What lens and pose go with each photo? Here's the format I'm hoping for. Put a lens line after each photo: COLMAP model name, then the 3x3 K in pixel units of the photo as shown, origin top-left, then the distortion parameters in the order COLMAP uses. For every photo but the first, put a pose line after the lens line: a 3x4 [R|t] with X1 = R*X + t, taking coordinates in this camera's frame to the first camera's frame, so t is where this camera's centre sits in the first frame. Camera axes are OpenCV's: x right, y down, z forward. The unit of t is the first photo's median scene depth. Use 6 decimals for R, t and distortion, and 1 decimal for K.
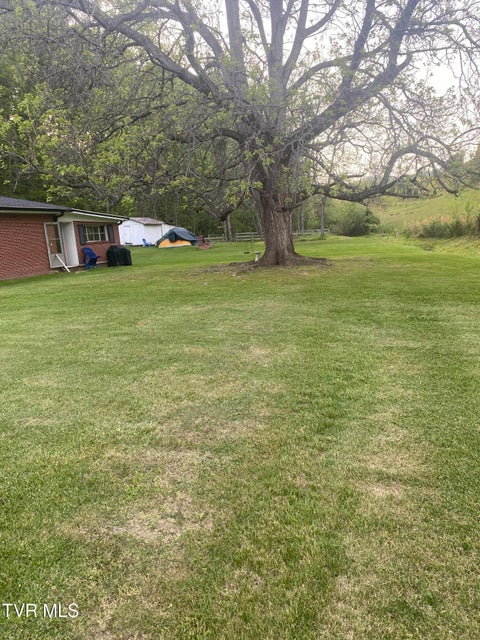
lens RADIAL K [[438.9, 0, 240.0], [0, 438.9, 320.0], [0, 0, 1]] dist [0.000913, -0.025306]
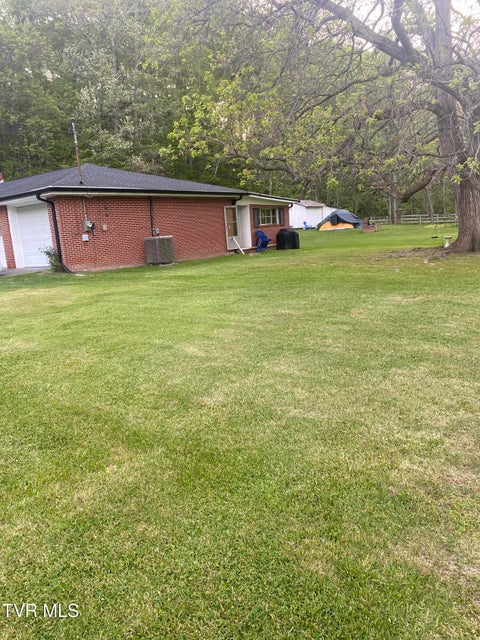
lens RADIAL K [[438.9, 0, 240.0], [0, 438.9, 320.0], [0, 0, 1]] dist [0.000913, -0.025306]
pose [[0.944331, 0.070977, -0.321249, -0.226135], [-0.058814, 0.997142, 0.047422, -0.008412], [0.323697, -0.025888, 0.945807, 0.034605]]
